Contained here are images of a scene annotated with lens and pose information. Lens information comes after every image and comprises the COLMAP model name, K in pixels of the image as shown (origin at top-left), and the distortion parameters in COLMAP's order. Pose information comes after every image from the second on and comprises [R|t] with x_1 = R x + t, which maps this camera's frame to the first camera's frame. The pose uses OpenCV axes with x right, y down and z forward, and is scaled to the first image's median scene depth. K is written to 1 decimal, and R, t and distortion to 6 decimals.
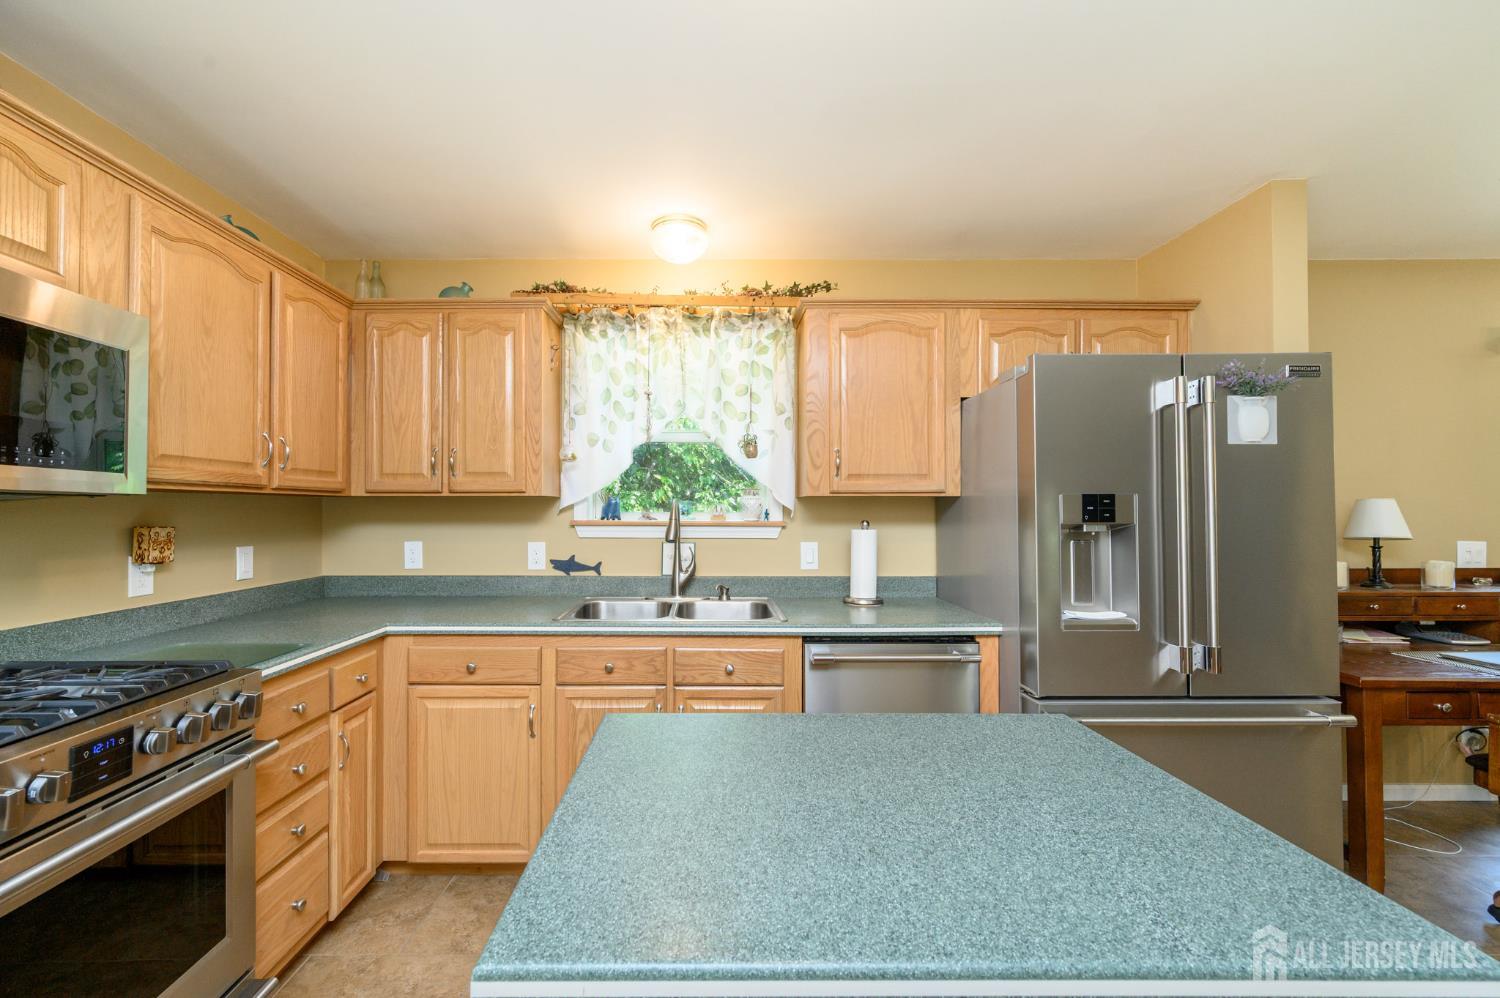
lens RADIAL K [[611.1, 0, 707.0], [0, 611.1, 505.2], [0, 0, 1]] dist [-0.000223, 0.000014]
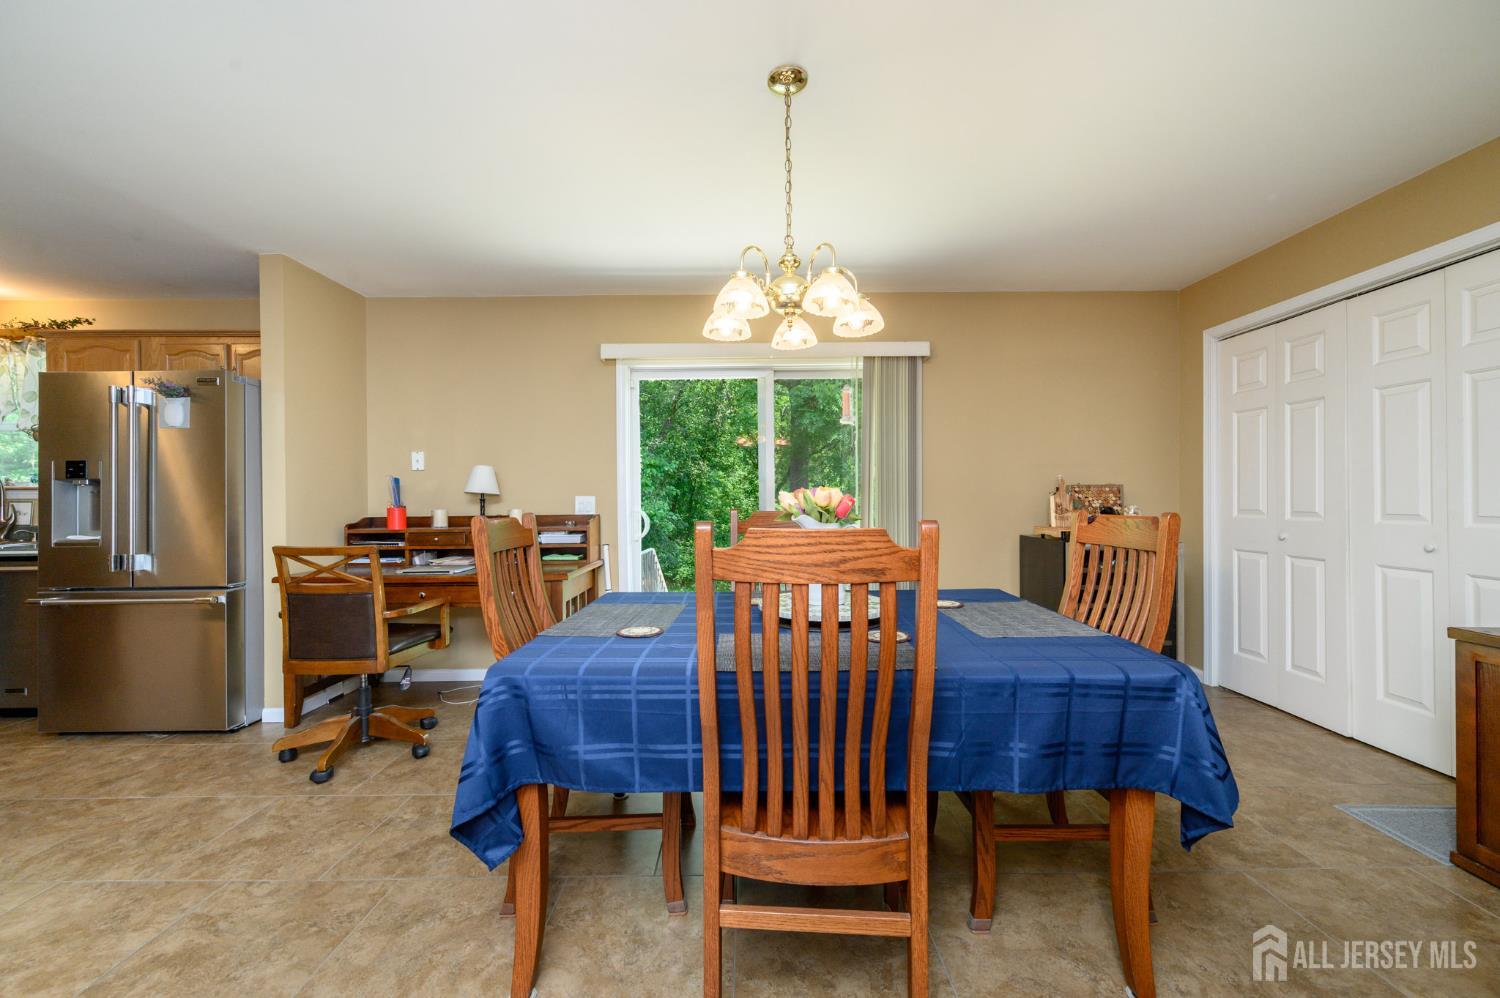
lens RADIAL K [[587.1, 0, 746.2], [0, 587.1, 496.3], [0, 0, 1]] dist [-0.000085, -0.000117]
pose [[0.999925, -0.008289, 0.008971, 2.003902], [0.008244, 0.999953, 0.005041, 0.068402], [-0.009012, -0.004967, 0.999947, -0.457119]]
